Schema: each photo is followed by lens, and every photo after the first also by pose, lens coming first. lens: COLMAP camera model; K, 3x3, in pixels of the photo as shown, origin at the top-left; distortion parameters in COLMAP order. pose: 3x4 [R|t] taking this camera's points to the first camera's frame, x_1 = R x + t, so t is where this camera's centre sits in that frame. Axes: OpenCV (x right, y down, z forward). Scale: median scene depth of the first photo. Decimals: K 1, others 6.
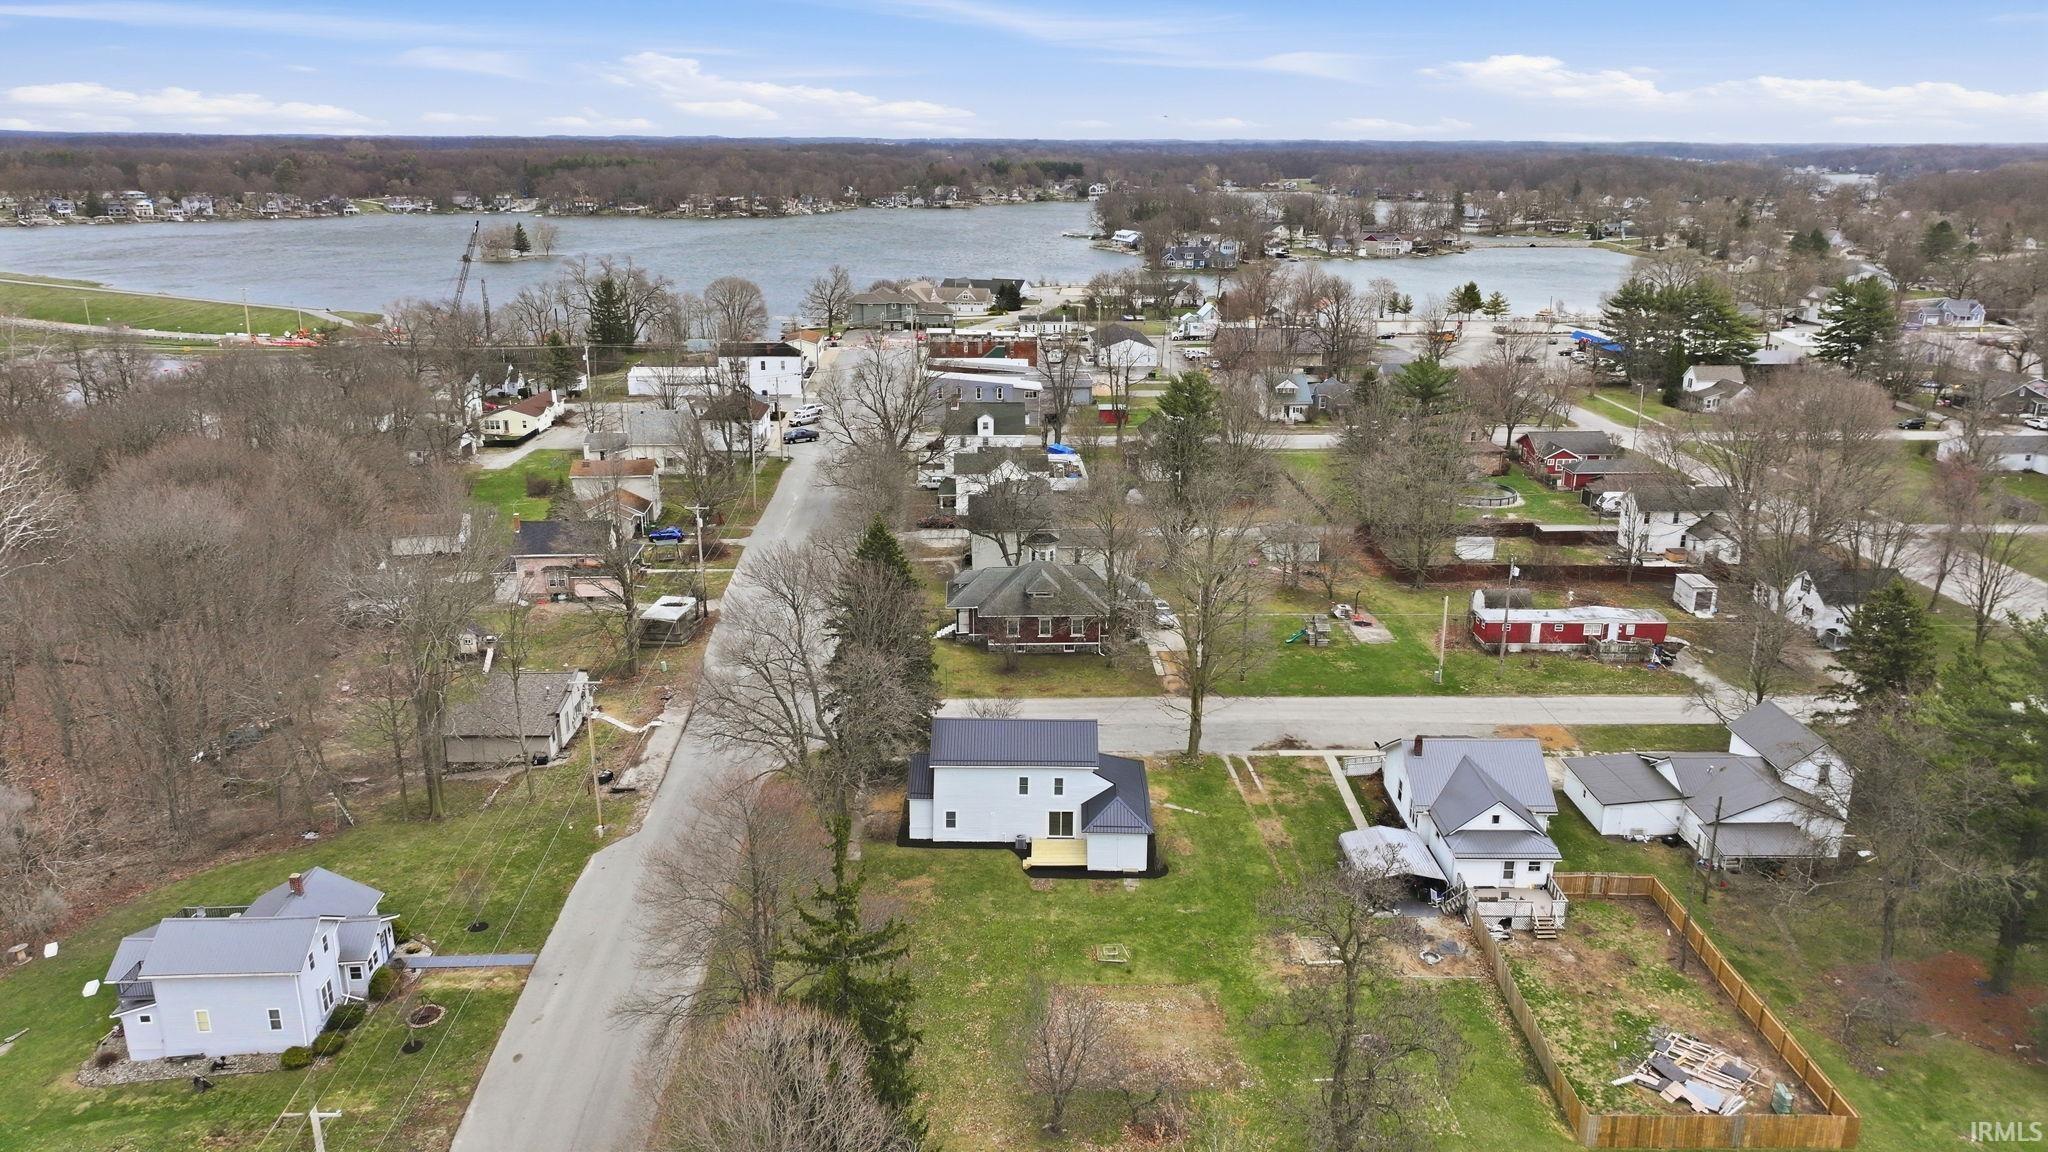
lens RADIAL K [[1438.6, 0, 1024.0], [0, 1438.6, 576.0], [0, 0, 1]] dist [0.019760, 0.002494]
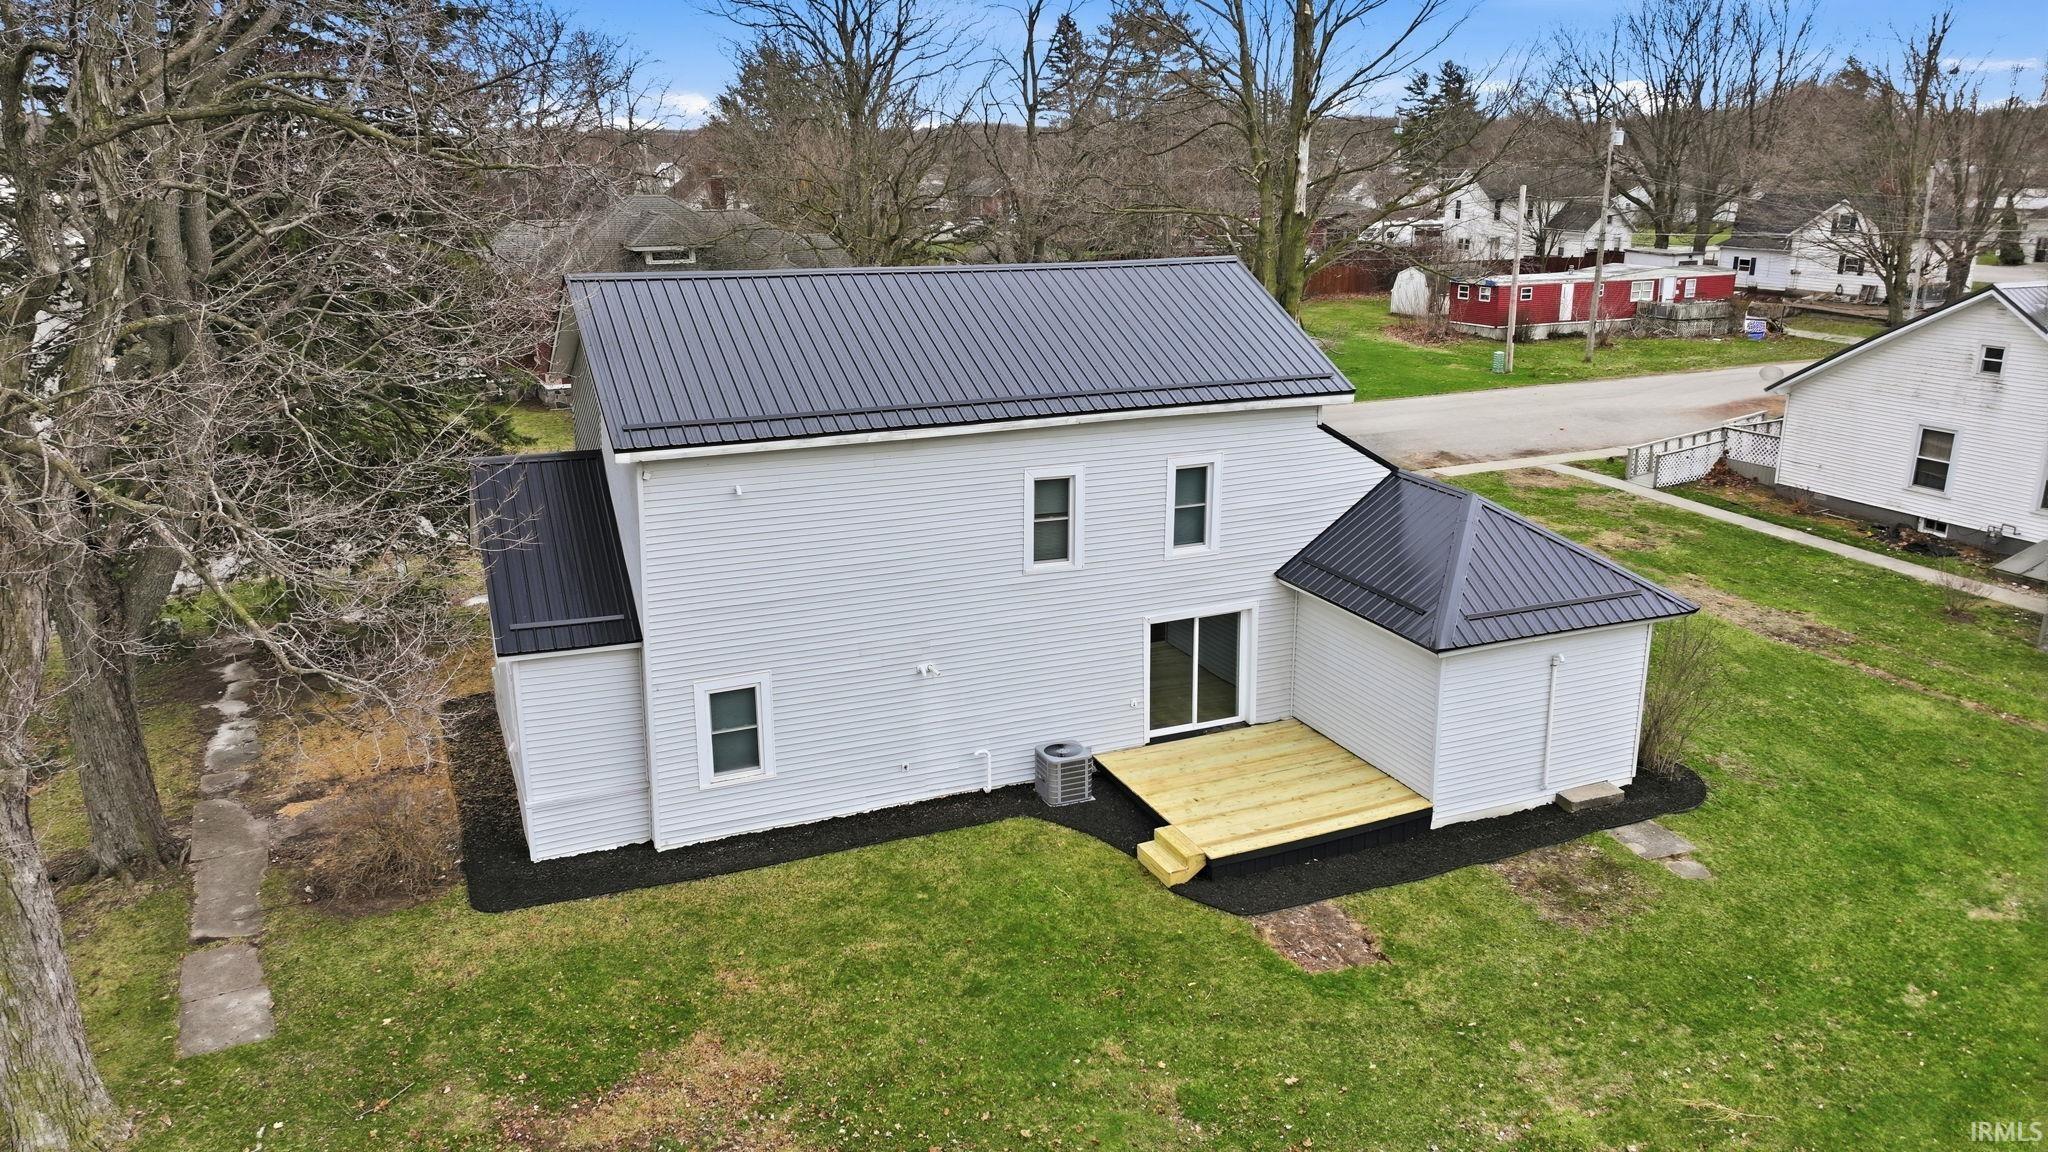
lens RADIAL K [[1438.6, 0, 1024.0], [0, 1438.6, 576.0], [0, 0, 1]] dist [0.019760, 0.002494]
pose [[0.914493, -0.124162, 0.385079, -0.089003], [0.126077, 0.991811, 0.020382, 0.147365], [-0.384456, 0.029911, 0.922659, 0.786963]]
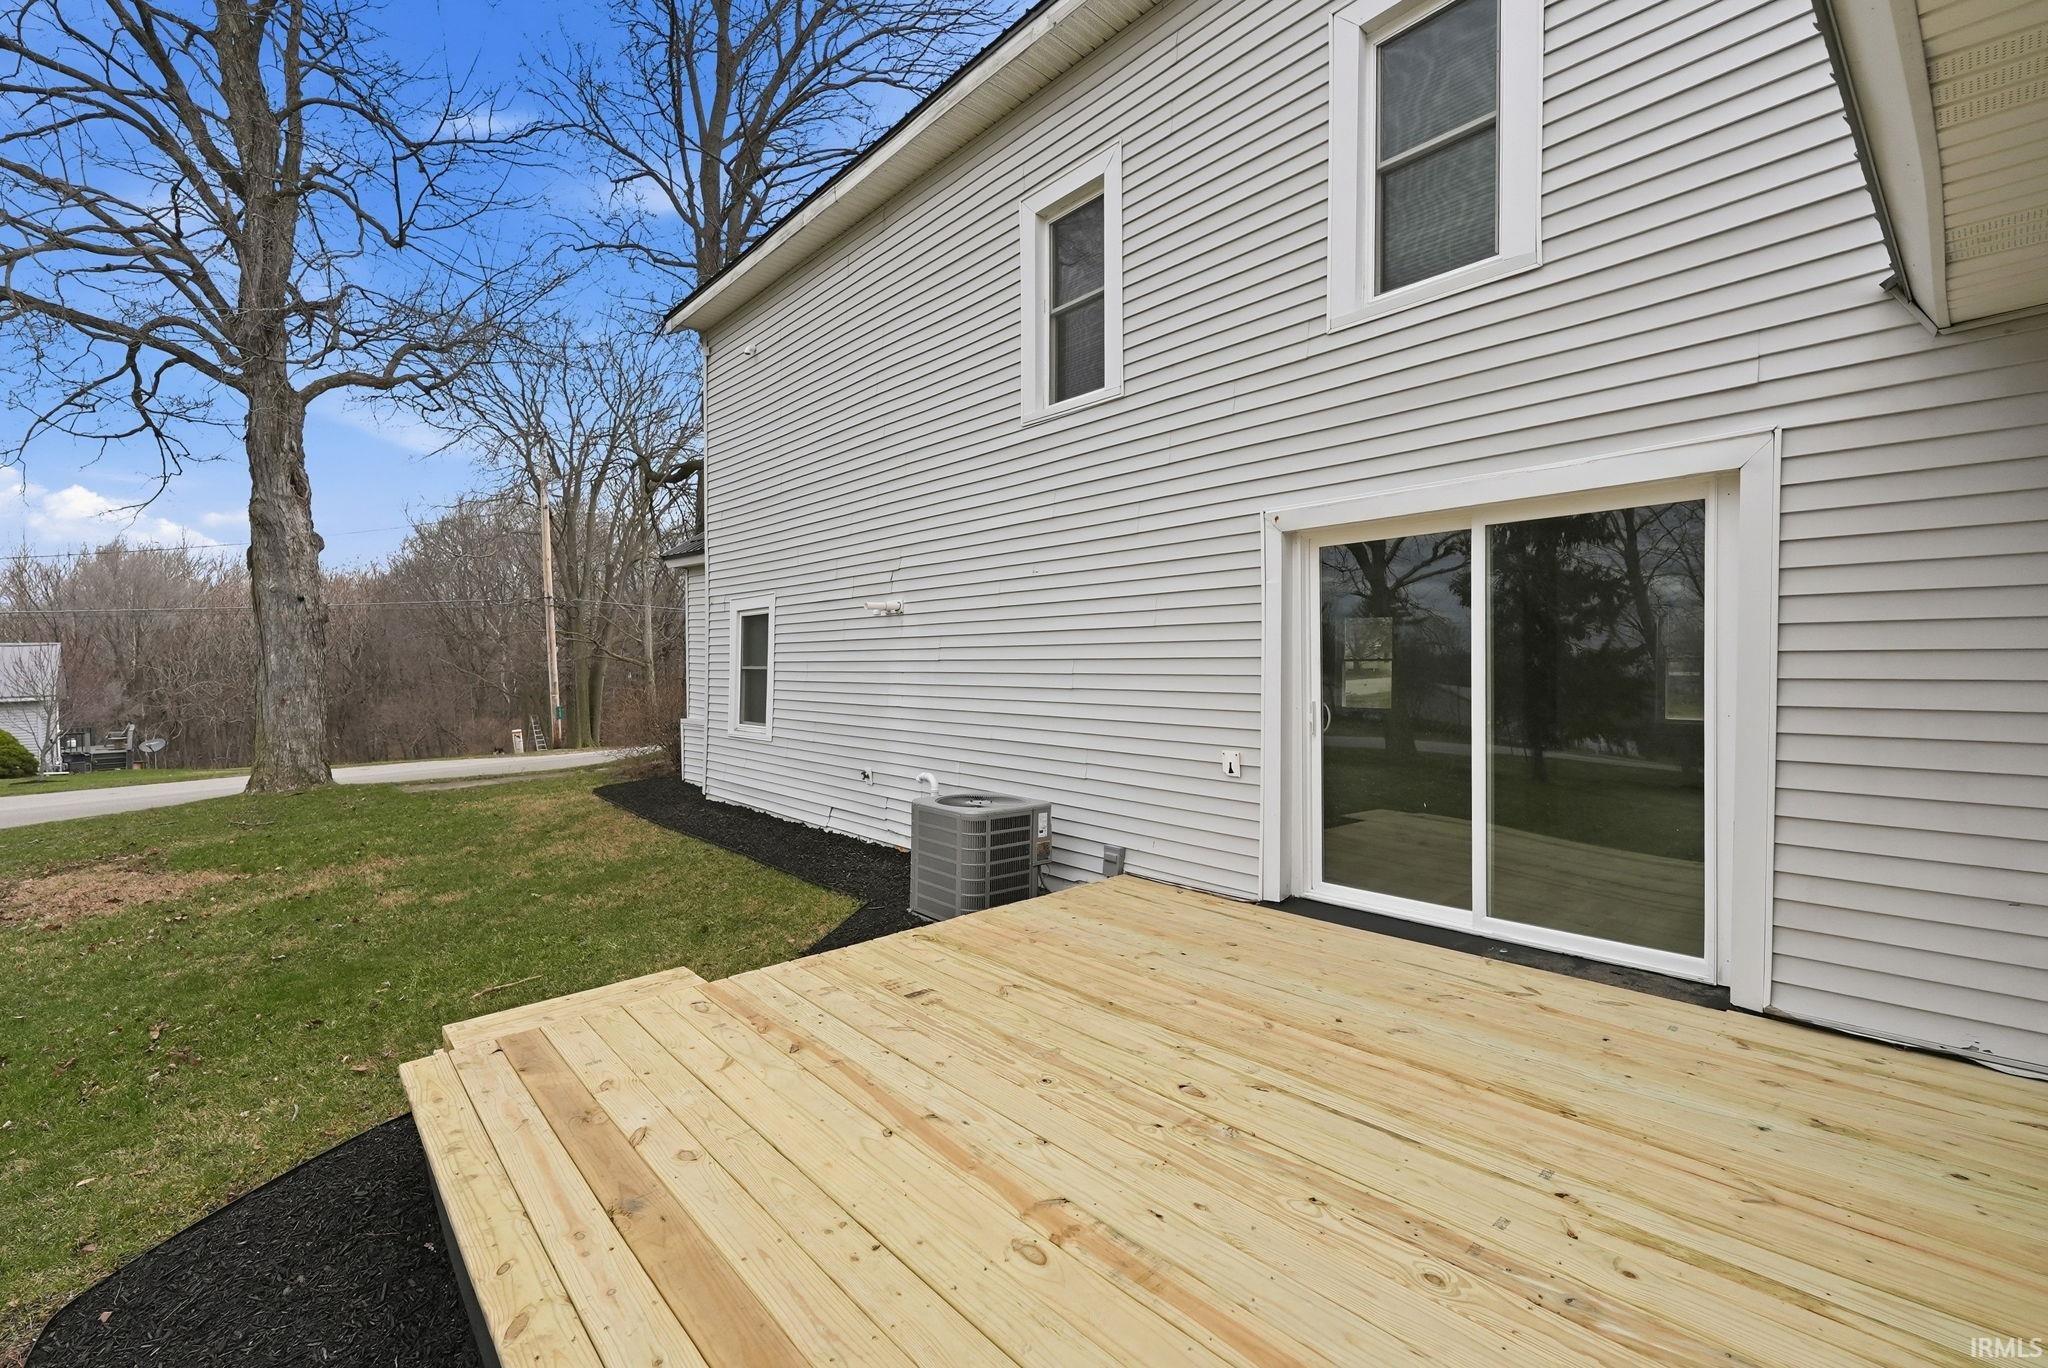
lens RADIAL K [[846.8, 0, 1010.6], [0, 846.8, 676.2], [0, 0, 1]] dist [0.000320, -0.000248]
pose [[0.670811, -0.002420, -0.741624, 0.043831], [-0.205684, 0.960159, -0.189178, 0.182260], [0.712536, 0.279442, 0.643588, 0.956441]]
